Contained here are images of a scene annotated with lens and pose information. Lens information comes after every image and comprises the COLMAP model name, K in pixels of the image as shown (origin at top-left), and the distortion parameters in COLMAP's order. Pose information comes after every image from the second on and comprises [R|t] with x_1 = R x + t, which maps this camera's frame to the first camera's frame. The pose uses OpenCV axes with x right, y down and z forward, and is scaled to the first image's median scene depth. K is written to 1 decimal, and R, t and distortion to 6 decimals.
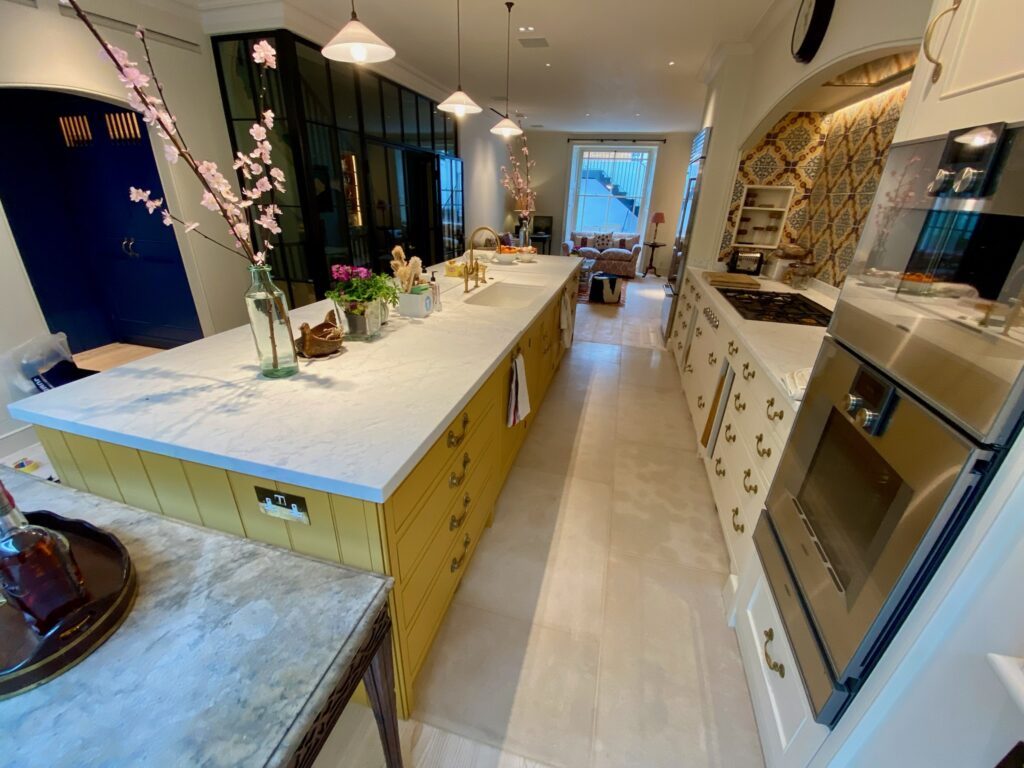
lens RADIAL K [[413.6, 0, 512.0], [0, 413.6, 384.0], [0, 0, 1]] dist [0.014881, -0.018012]
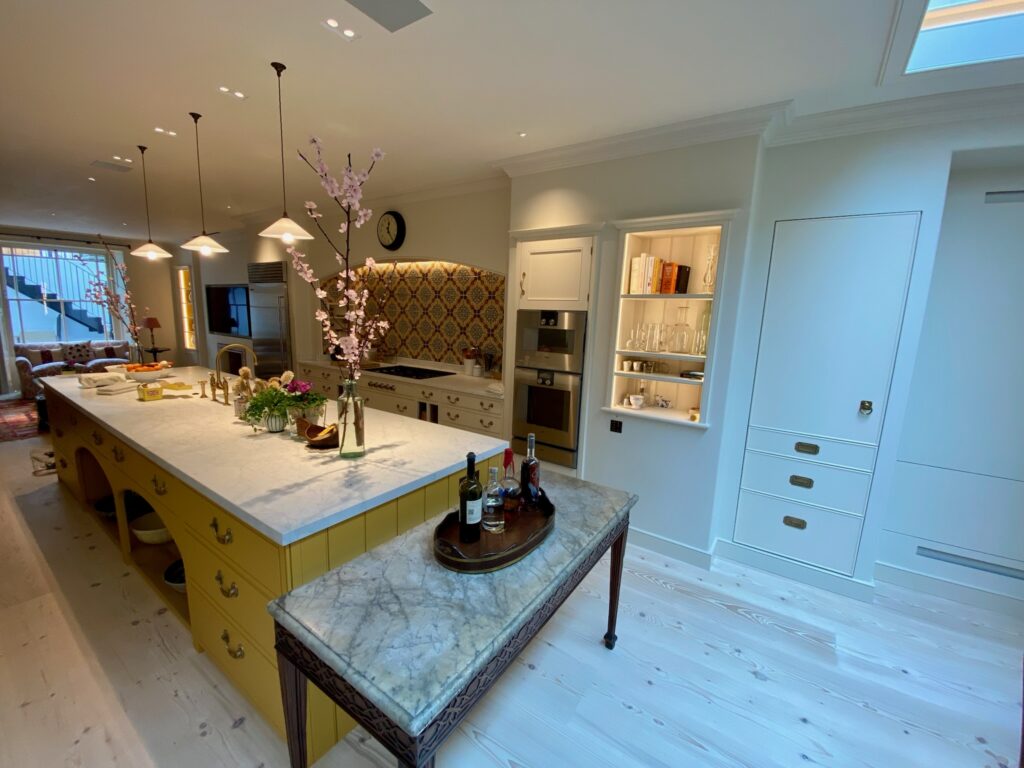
lens RADIAL K [[413.6, 0, 512.0], [0, 413.6, 384.0], [0, 0, 1]] dist [0.014881, -0.018012]
pose [[0.333429, -0.177991, 0.925821, -0.768075], [0.366895, 0.929100, 0.046486, -0.055349], [-0.868455, 0.324179, 0.375093, -0.022522]]
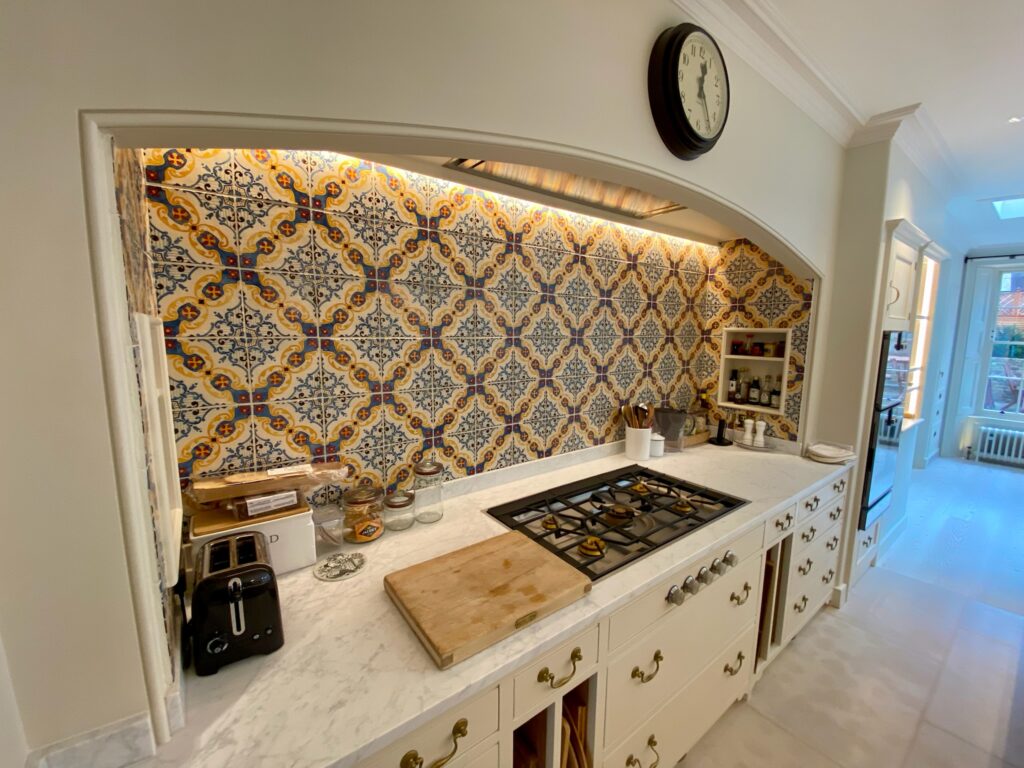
lens RADIAL K [[413.6, 0, 512.0], [0, 413.6, 384.0], [0, 0, 1]] dist [0.014881, -0.018012]
pose [[-0.781692, -0.124675, 0.611076, 0.366124], [0.225098, 0.857368, 0.462872, -0.619765], [-0.581626, 0.499375, -0.642134, 1.282815]]
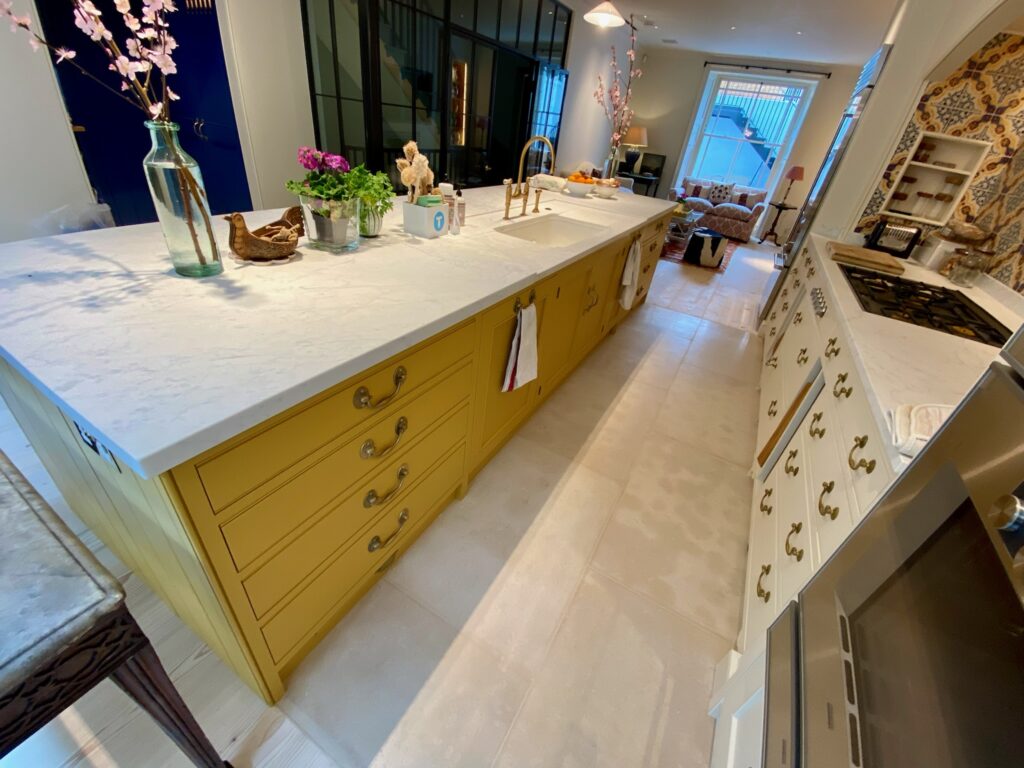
lens RADIAL K [[417.3, 0, 512.0], [0, 417.3, 384.0], [0, 0, 1]] dist [0.002644, -0.012652]
pose [[0.964270, 0.206618, -0.165810, 0.099849], [-0.184357, 0.972821, 0.140111, -0.018784], [0.190253, -0.104537, 0.976154, 0.145092]]
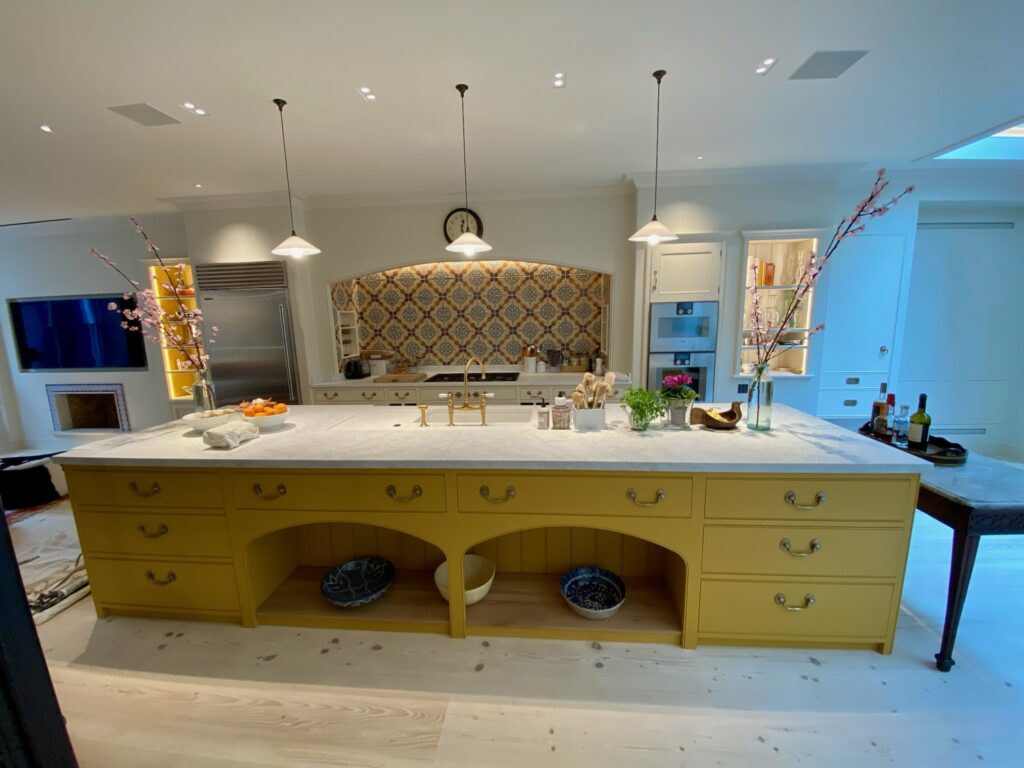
lens RADIAL K [[413.6, 0, 512.0], [0, 413.6, 384.0], [0, 0, 1]] dist [0.014881, -0.018012]
pose [[-0.170075, -0.189849, 0.966971, -0.911102], [0.424935, 0.871217, 0.245788, -0.462619], [-0.889103, 0.452702, -0.067499, 0.894267]]
